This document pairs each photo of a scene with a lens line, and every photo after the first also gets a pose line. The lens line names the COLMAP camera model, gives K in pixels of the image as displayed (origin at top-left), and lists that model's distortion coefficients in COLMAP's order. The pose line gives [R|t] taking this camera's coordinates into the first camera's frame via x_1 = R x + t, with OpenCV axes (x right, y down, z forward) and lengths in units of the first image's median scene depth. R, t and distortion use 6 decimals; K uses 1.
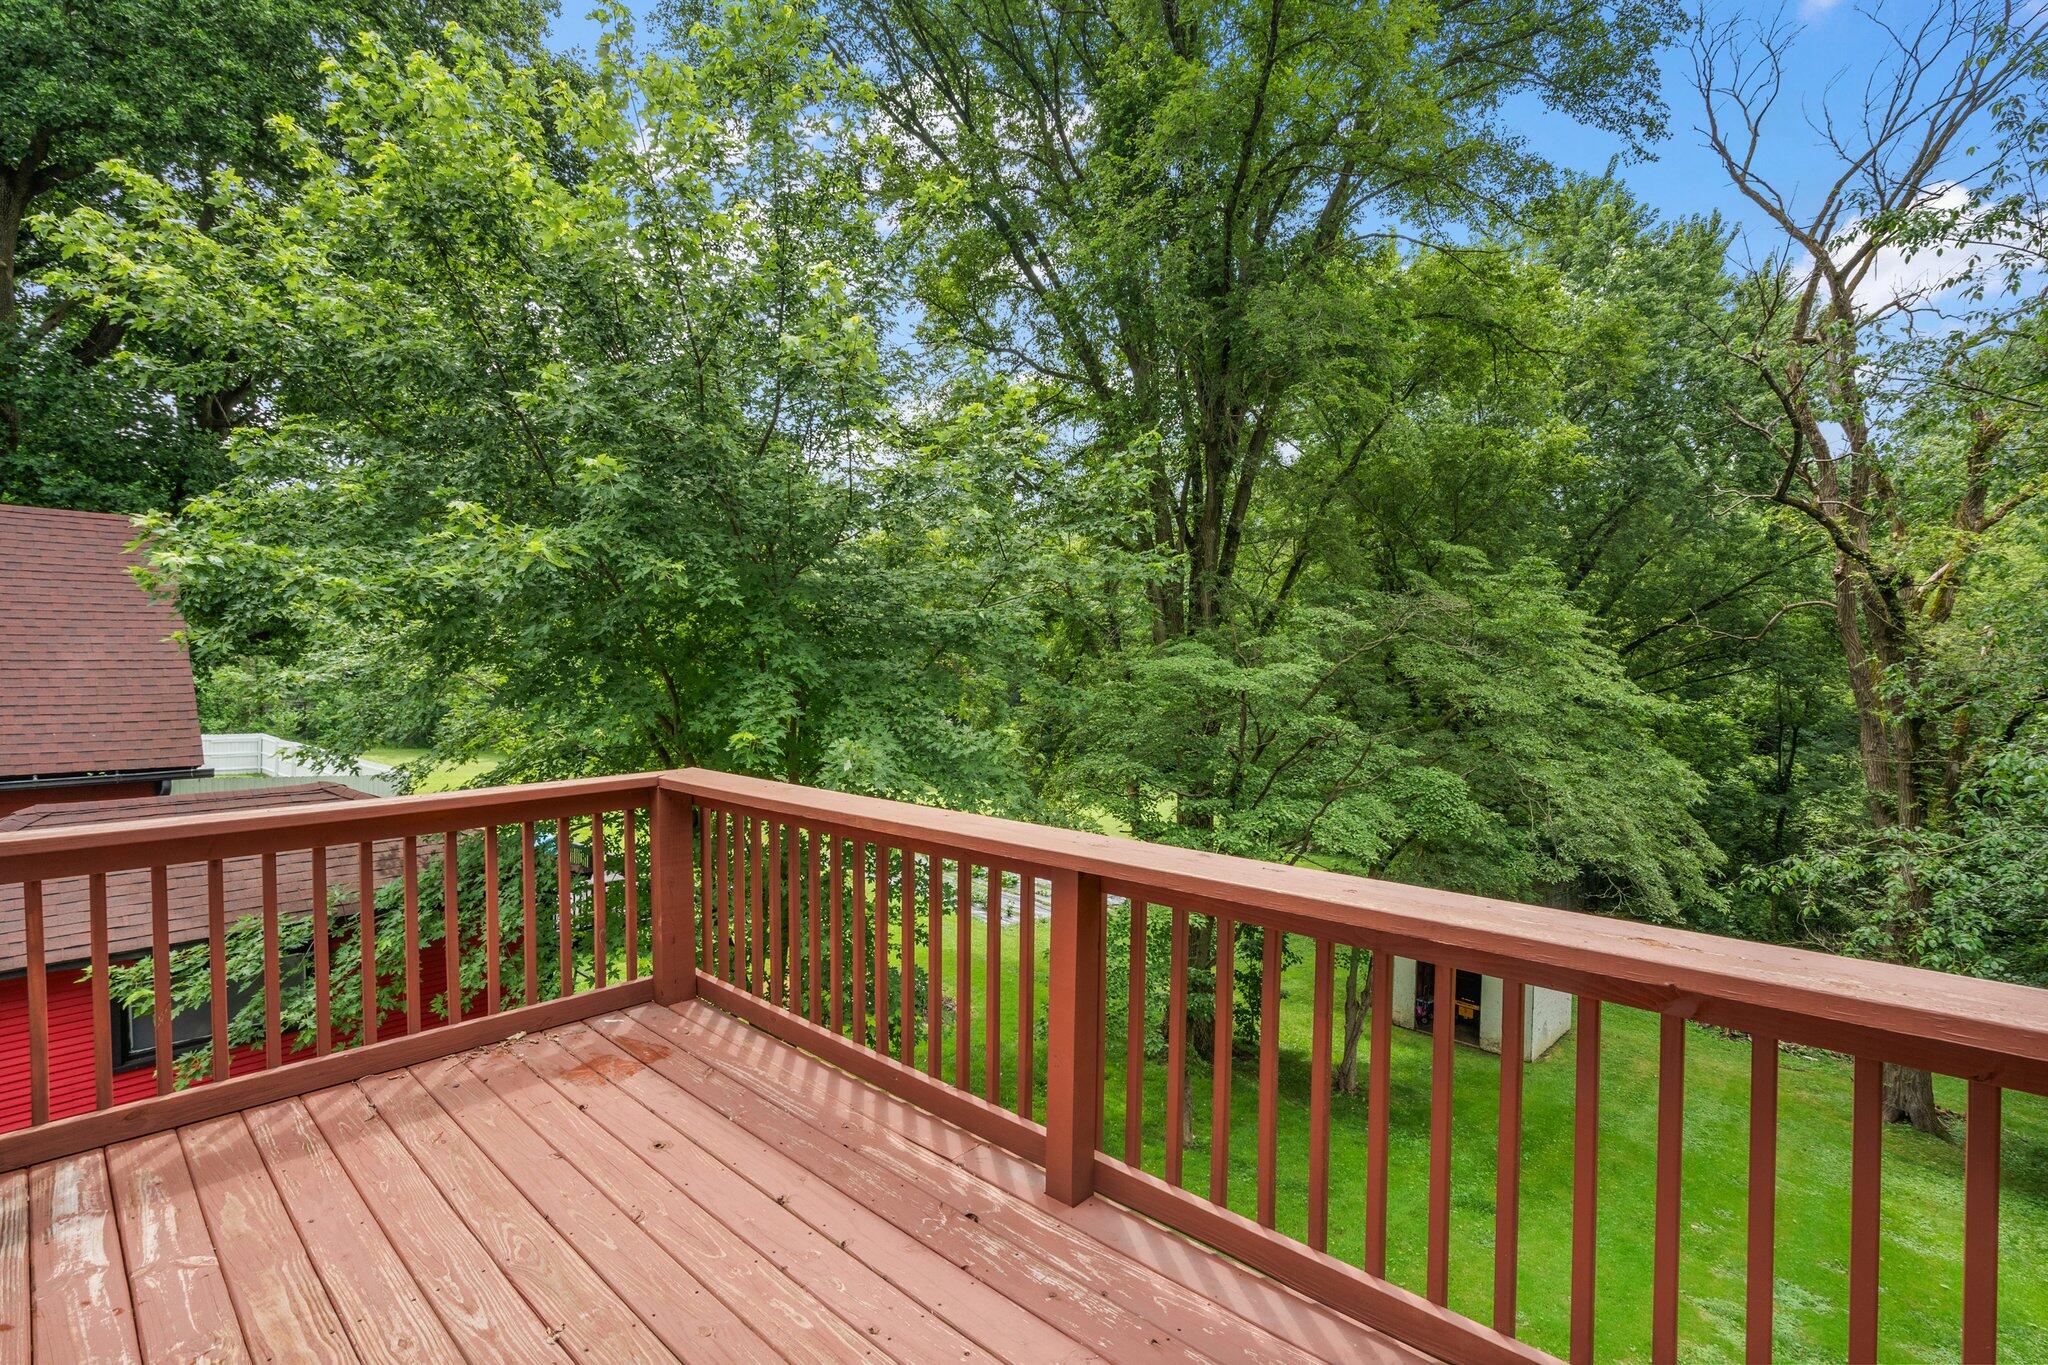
lens RADIAL K [[959.4, 0, 982.5], [0, 959.4, 682.8], [0, 0, 1]] dist [-0.002307, 0.000219]
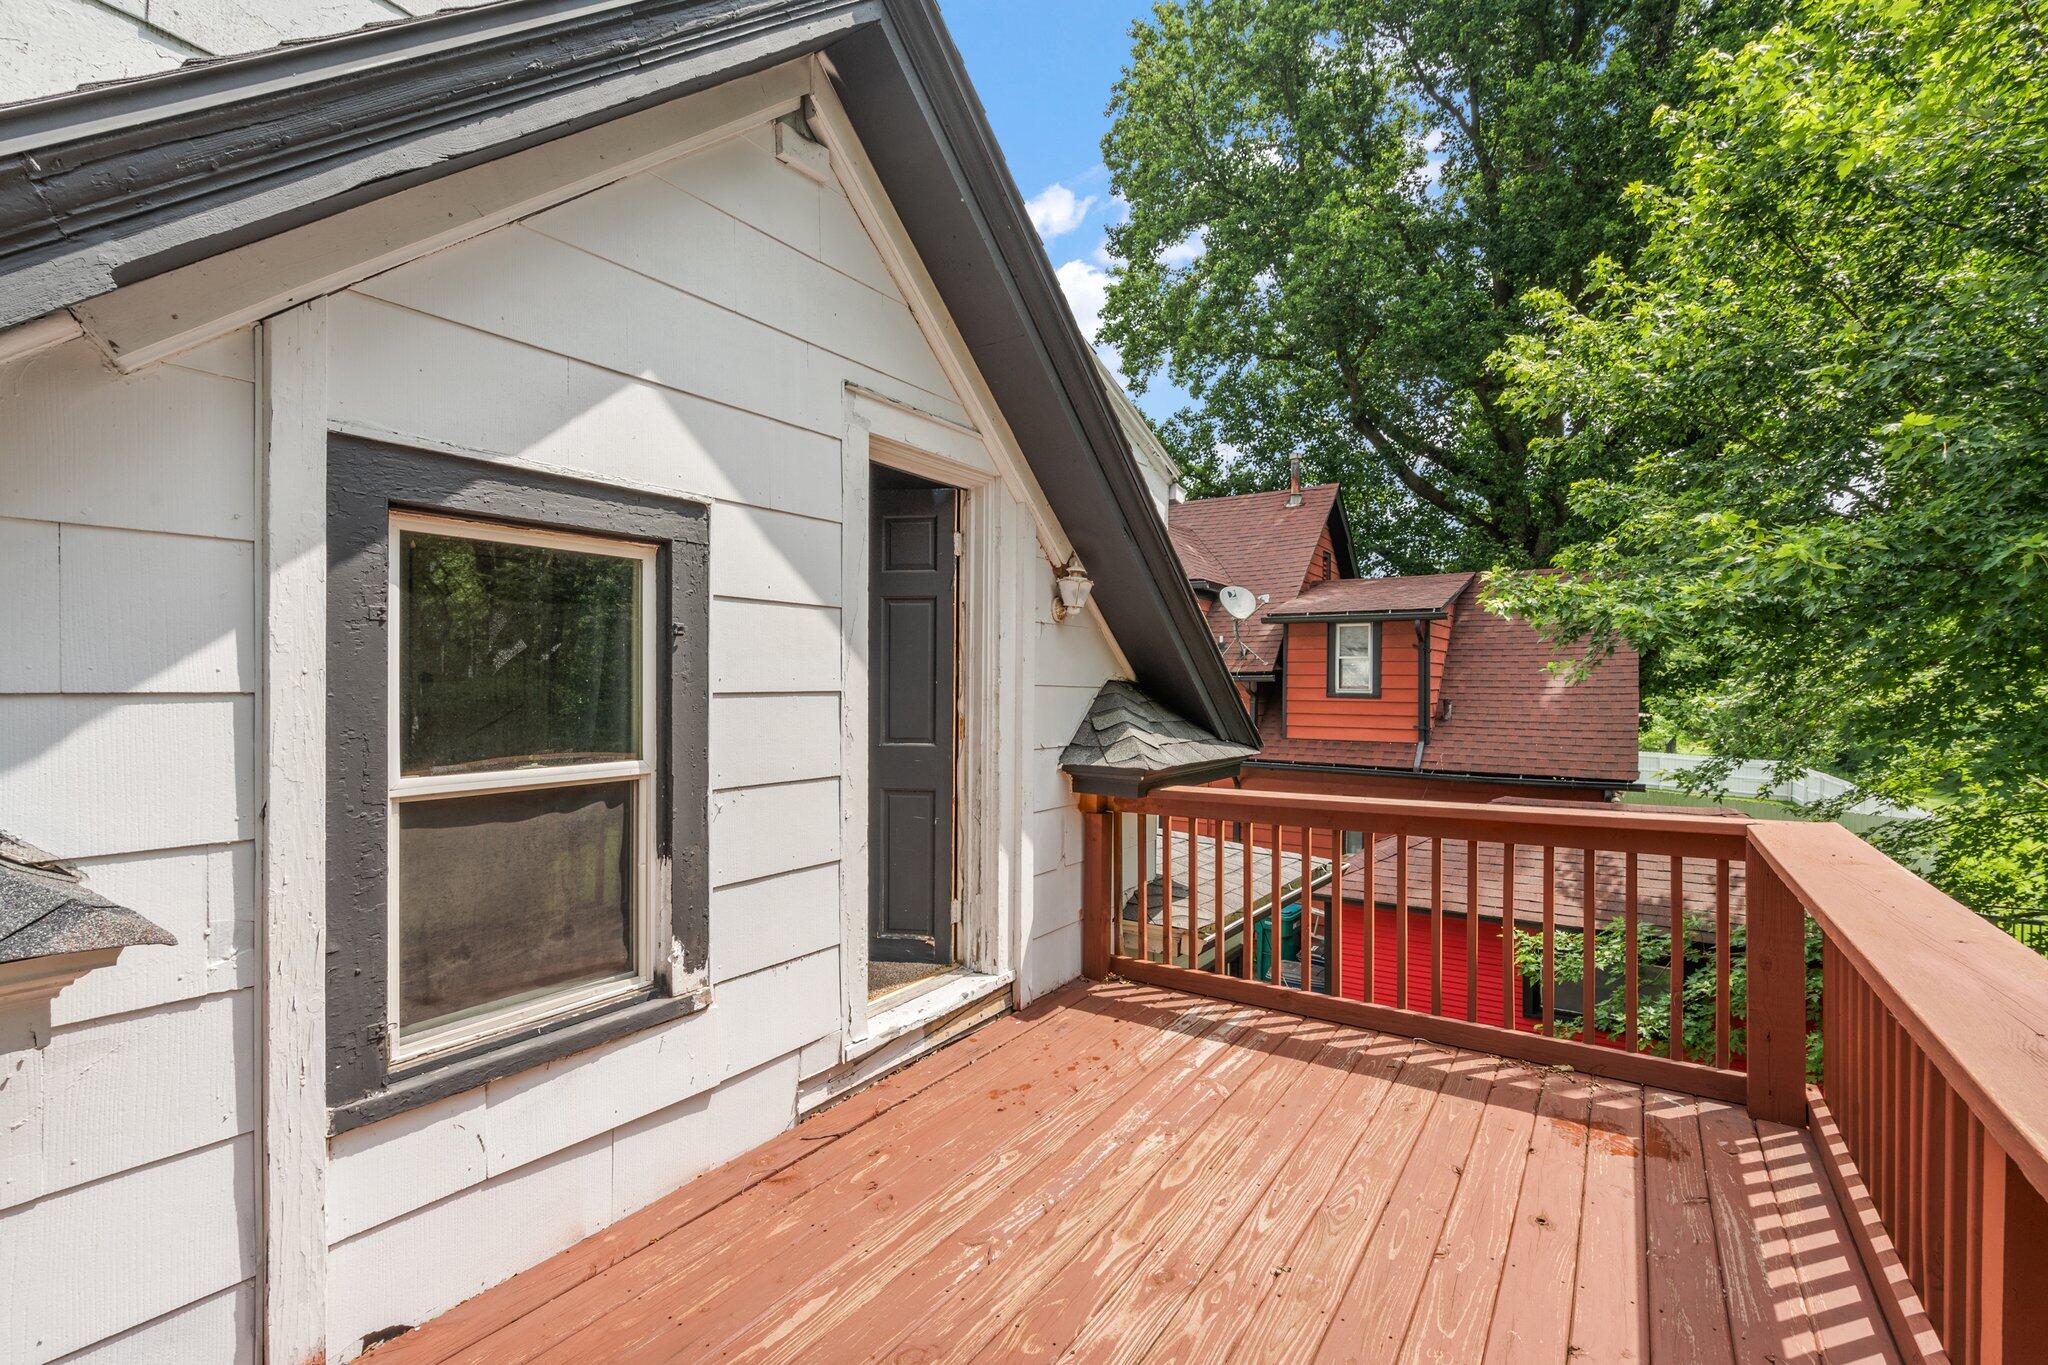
lens RADIAL K [[927.6, 0, 1024.0], [0, 927.6, 682.5], [0, 0, 1]] dist [0.000152, -0.000009]
pose [[0.167008, -0.006664, -0.985933, 0.215711], [-0.023922, 0.999655, -0.010809, 0.001402], [0.985665, 0.025391, 0.166791, 0.181858]]
